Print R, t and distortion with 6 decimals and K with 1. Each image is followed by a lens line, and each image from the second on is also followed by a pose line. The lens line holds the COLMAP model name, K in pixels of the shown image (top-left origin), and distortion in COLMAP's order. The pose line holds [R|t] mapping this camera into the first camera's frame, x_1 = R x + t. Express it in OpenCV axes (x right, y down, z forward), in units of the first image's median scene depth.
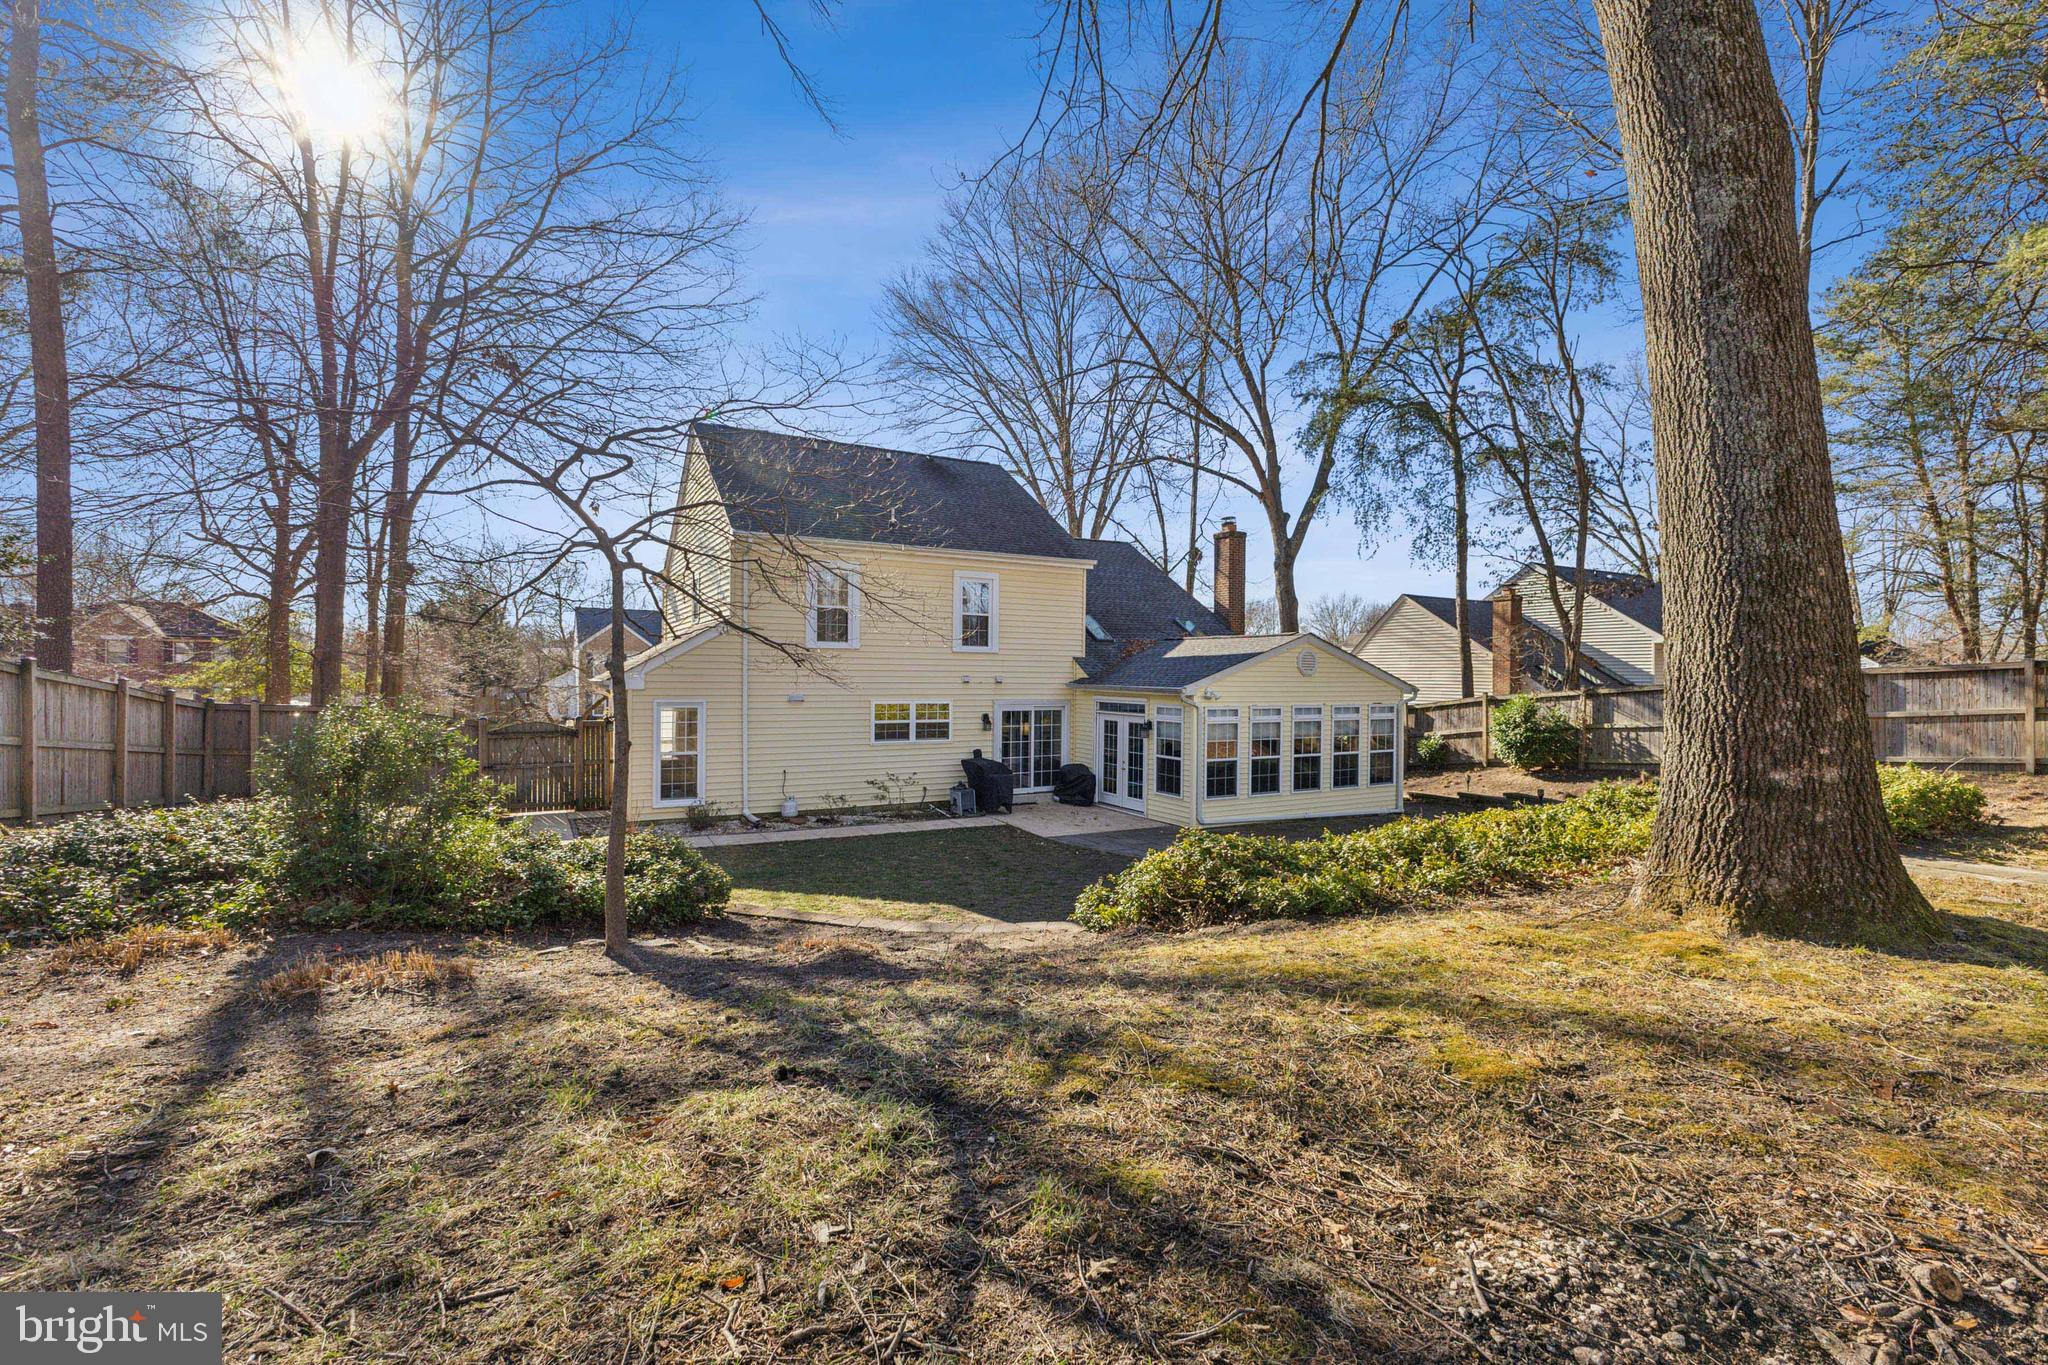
lens RADIAL K [[889.1, 0, 1026.0], [0, 889.1, 683.0], [0, 0, 1]] dist [0.006177, 0.000010]
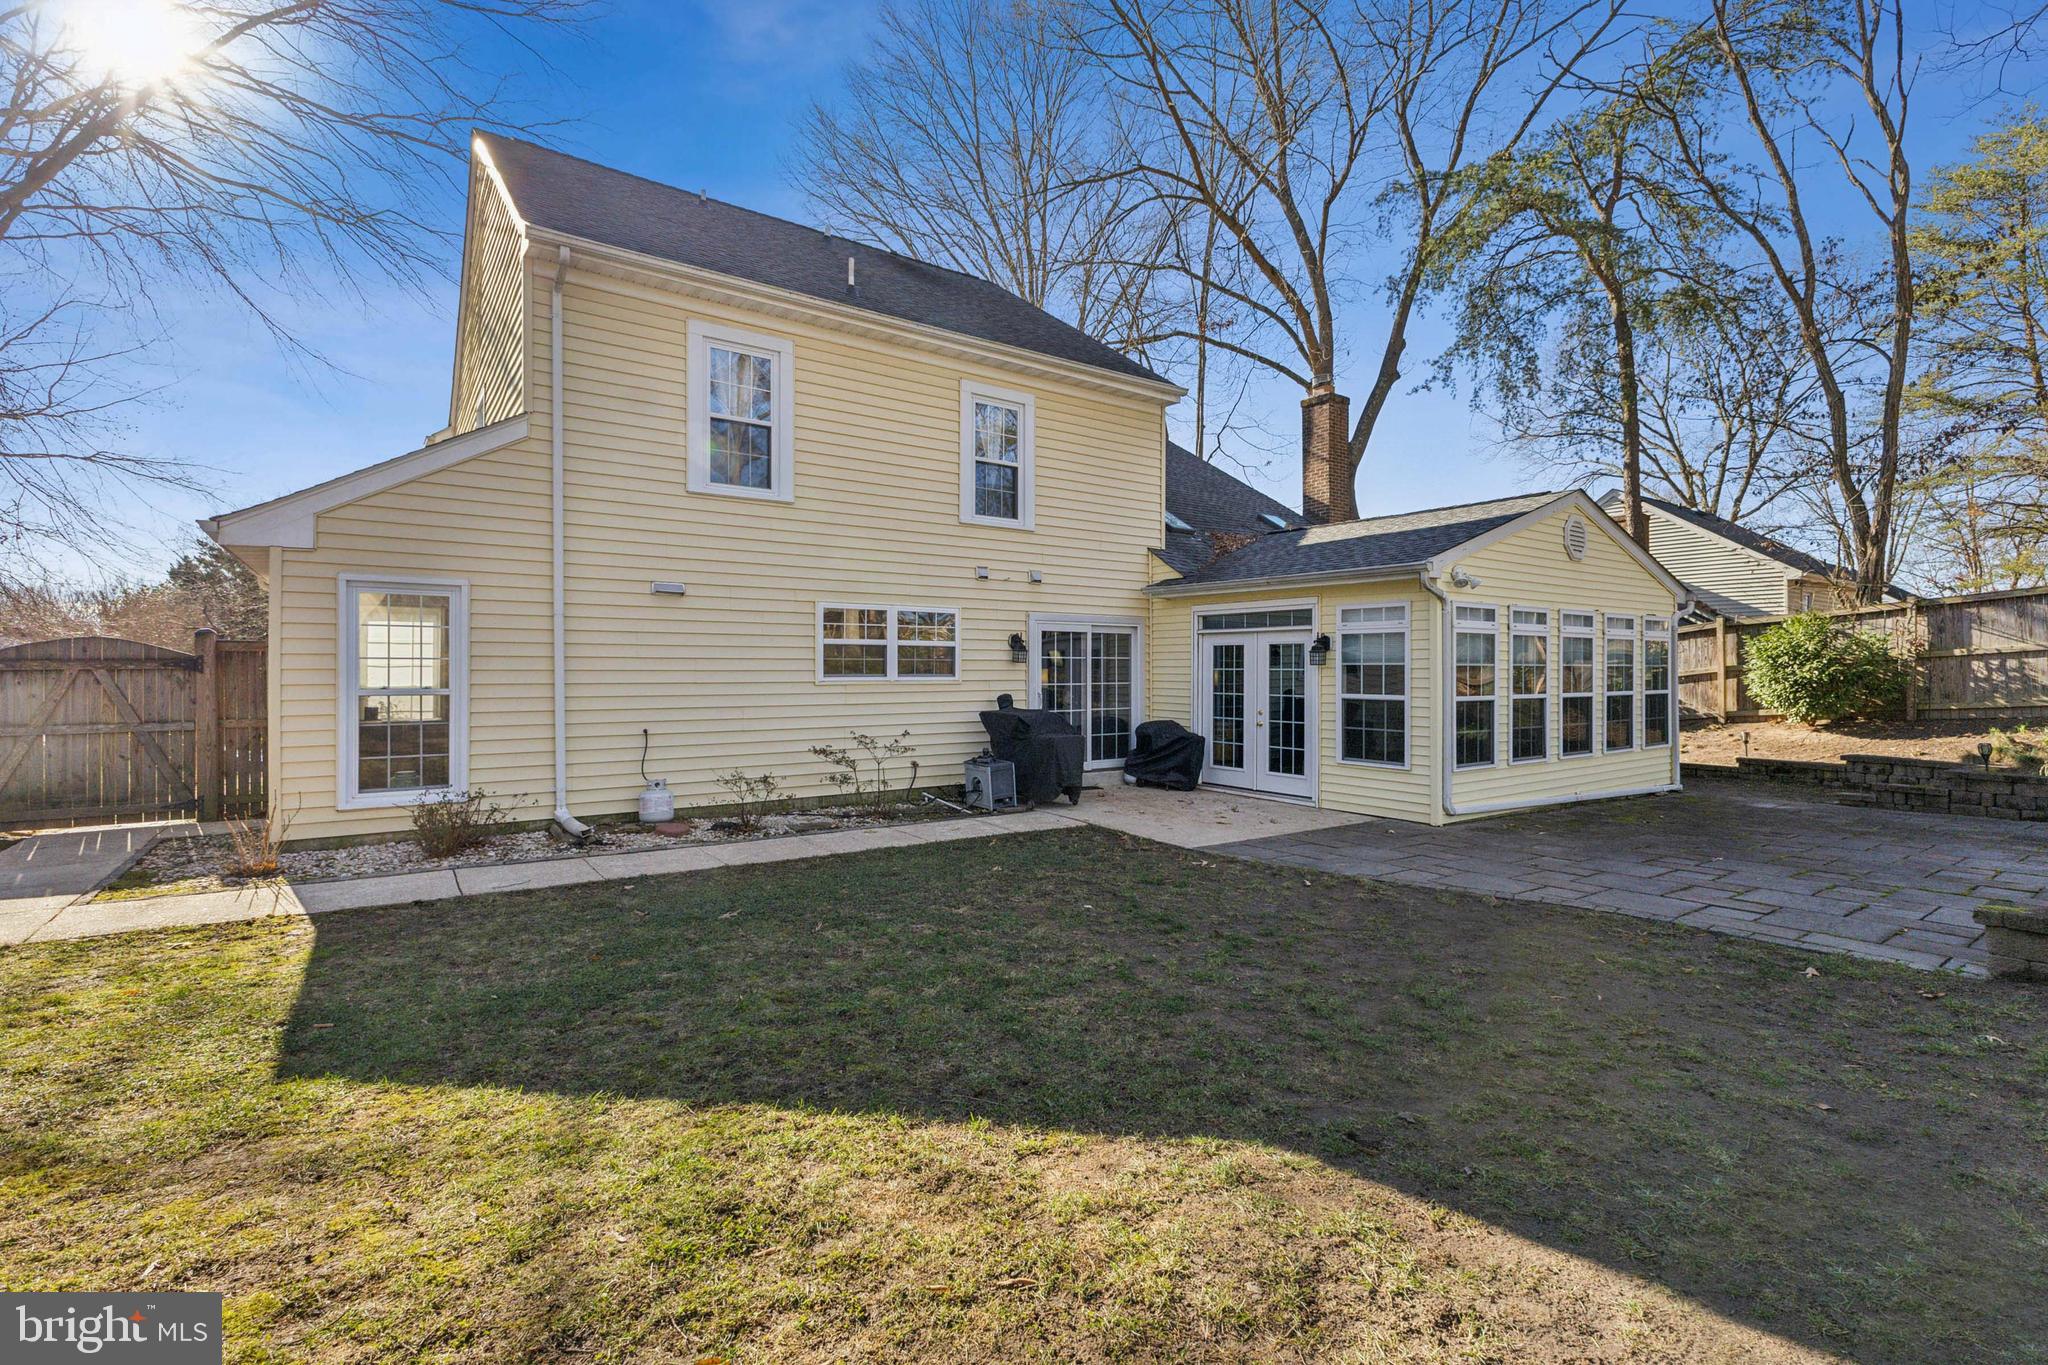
lens RADIAL K [[889.1, 0, 1032.7], [0, 889.1, 674.0], [0, 0, 1]] dist [0.006177, 0.000010]
pose [[0.995226, -0.007488, 0.097310, -0.093228], [0.007561, 0.999971, -0.000384, 0.062339], [-0.097304, 0.001118, 0.995254, 0.432759]]
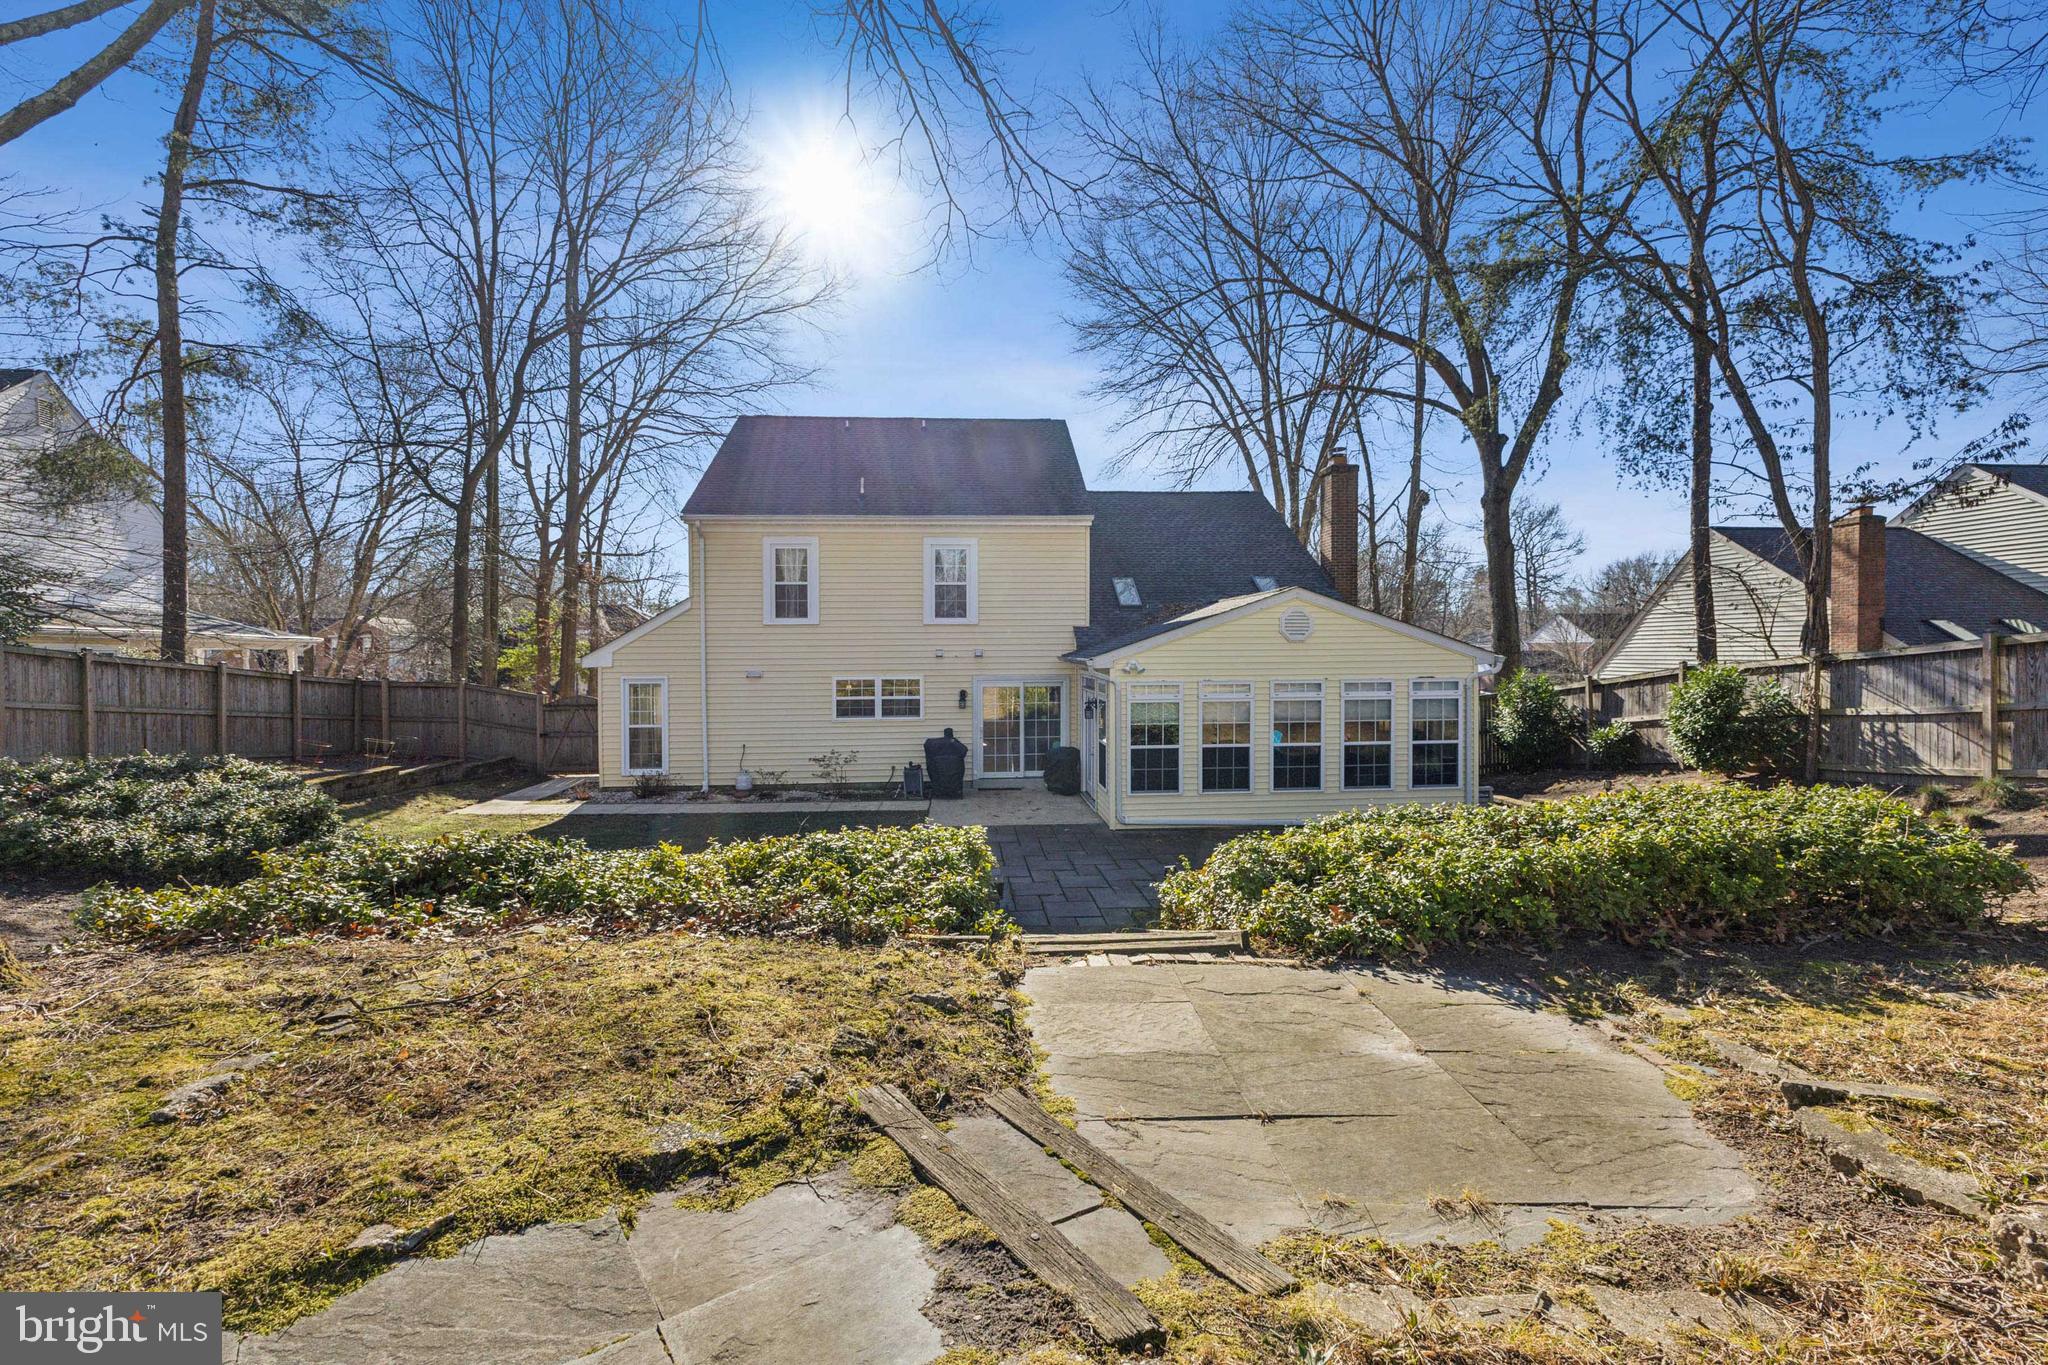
lens RADIAL K [[889.1, 0, 1011.5], [0, 889.1, 667.7], [0, 0, 1]] dist [0.006177, 0.000010]
pose [[0.903626, -0.008028, -0.428247, 0.406906], [0.011772, 0.999912, 0.006094, 0.006429], [0.428161, -0.010548, 0.903641, 0.188078]]
